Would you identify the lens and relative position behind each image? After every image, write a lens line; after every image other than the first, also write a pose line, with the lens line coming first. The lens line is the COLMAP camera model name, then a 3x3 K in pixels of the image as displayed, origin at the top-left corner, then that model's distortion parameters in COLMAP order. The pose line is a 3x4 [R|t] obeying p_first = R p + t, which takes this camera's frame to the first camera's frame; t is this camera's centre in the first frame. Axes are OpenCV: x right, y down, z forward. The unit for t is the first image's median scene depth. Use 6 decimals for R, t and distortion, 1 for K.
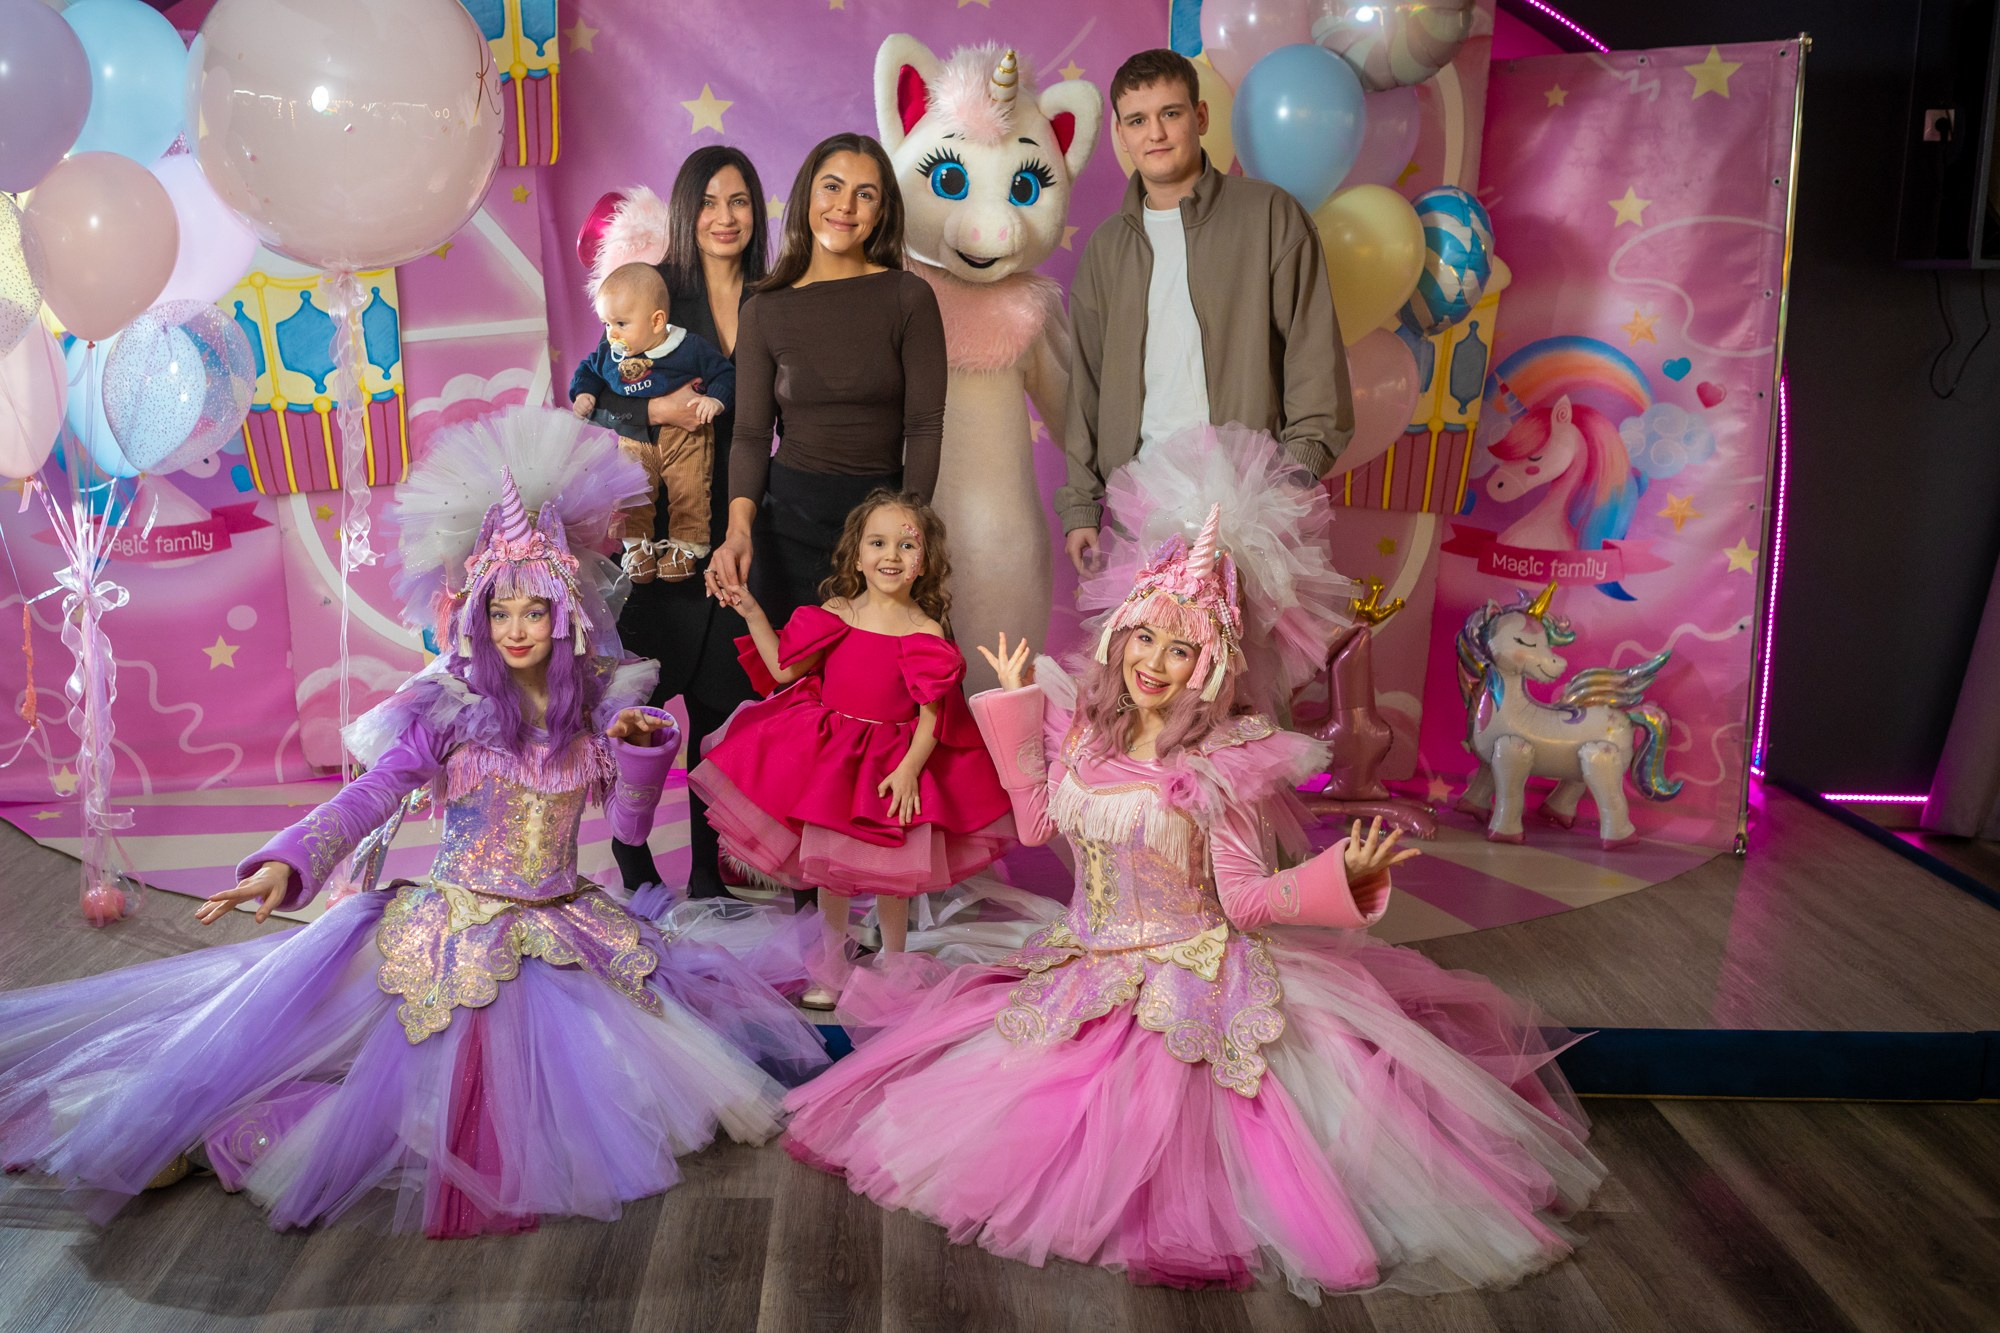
lens RADIAL K [[1923.9, 0, 885.4], [0, 1923.9, 662.4], [0, 0, 1]] dist [0.018806, -0.015388]
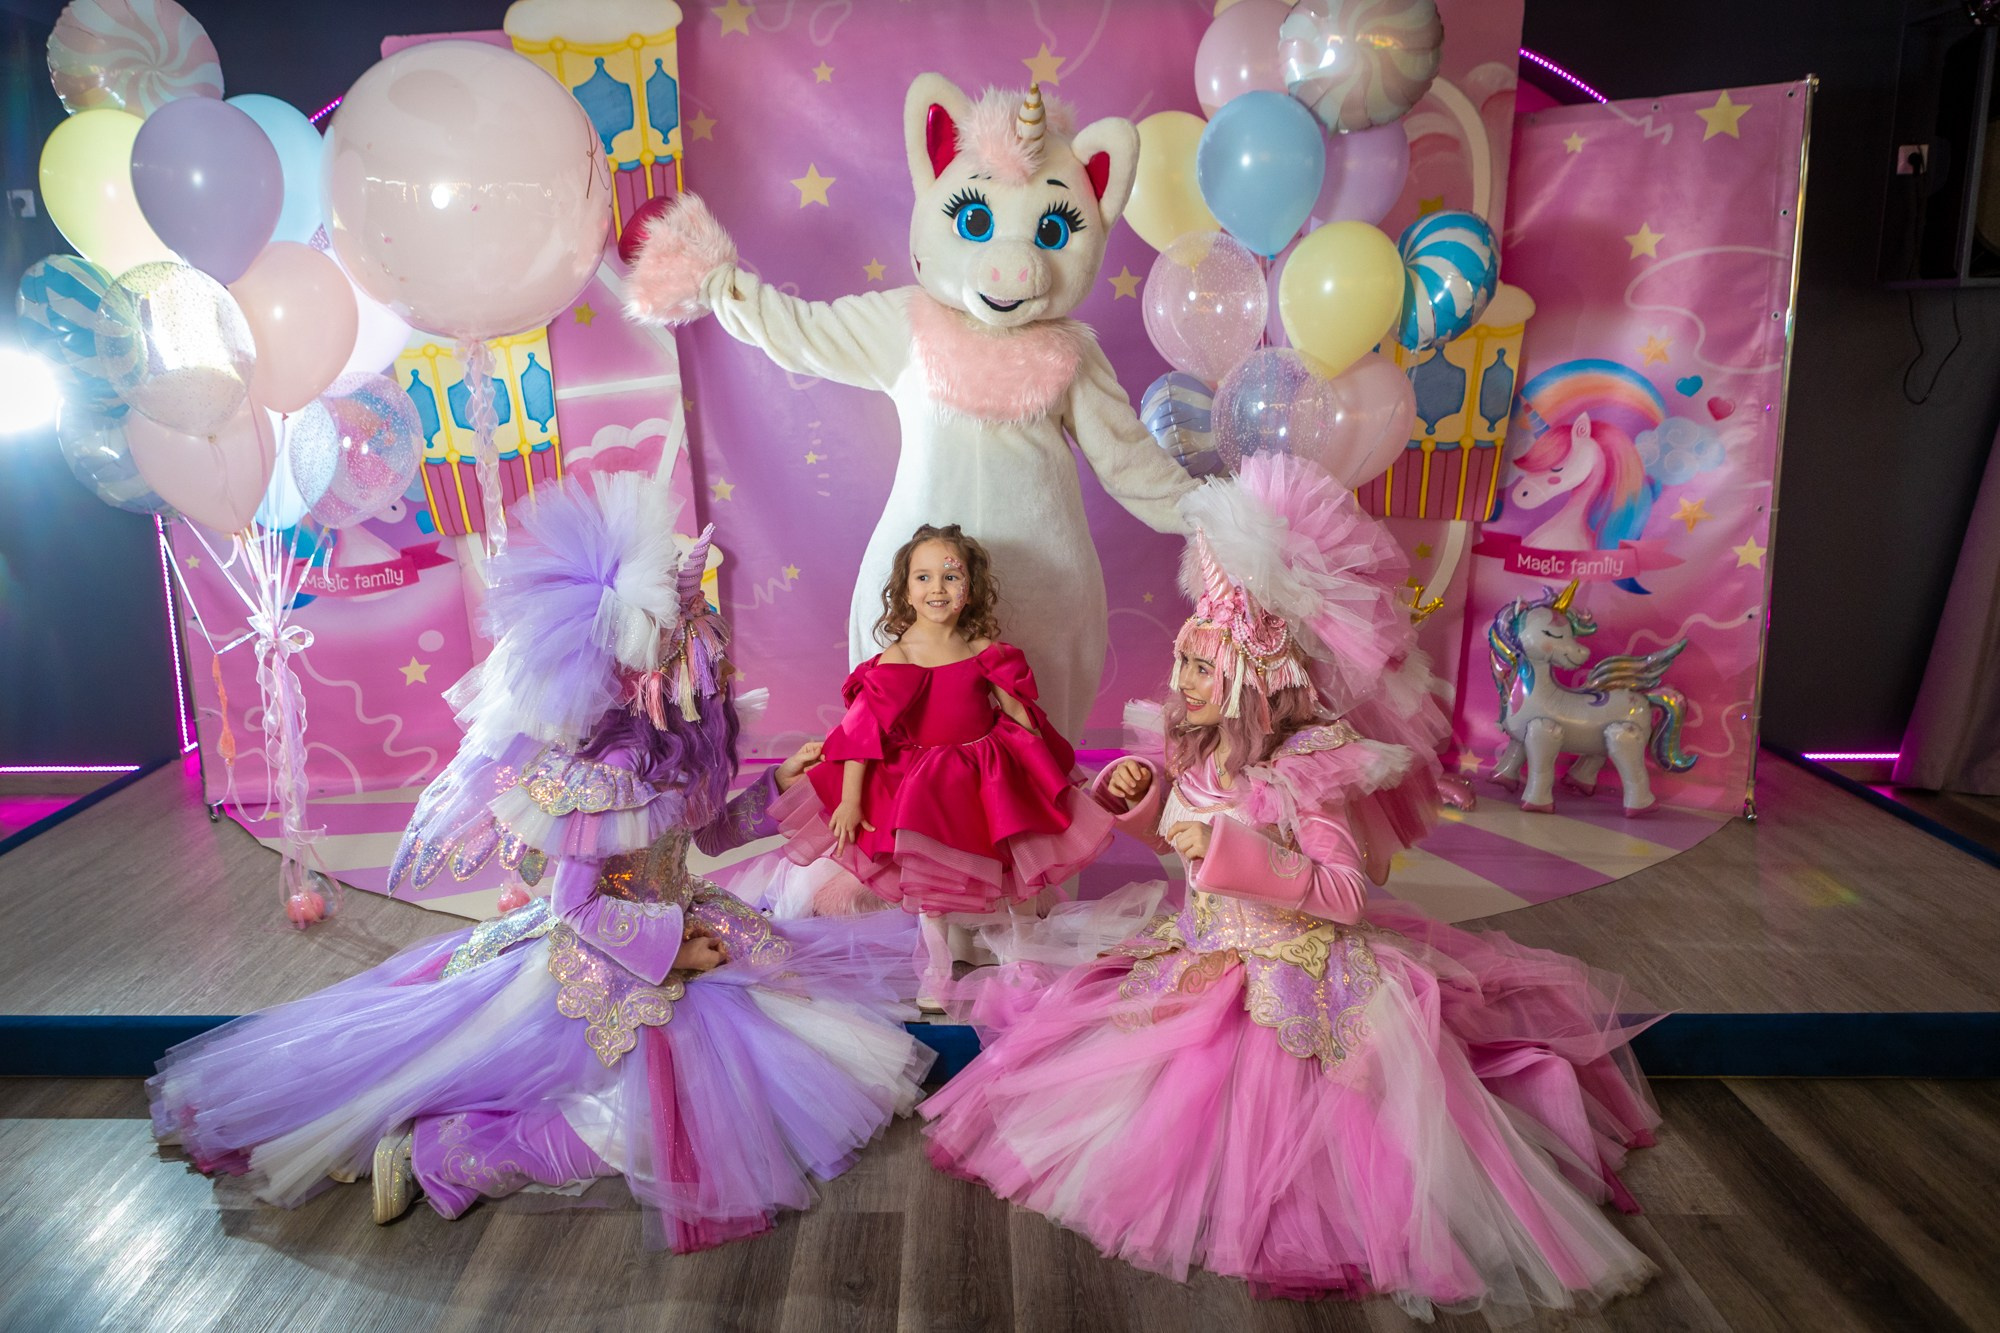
lens RADIAL K [[1449.7, 0, 912.7], [0, 1449.7, 668.9], [0, 0, 1]] dist [-0.011710, 0.002308]
pose [[0.998943, -0.027857, -0.036552, -0.010845], [0.029044, 0.999054, 0.032354, -0.028867], [0.035616, -0.033382, 0.998808, 0.145527]]
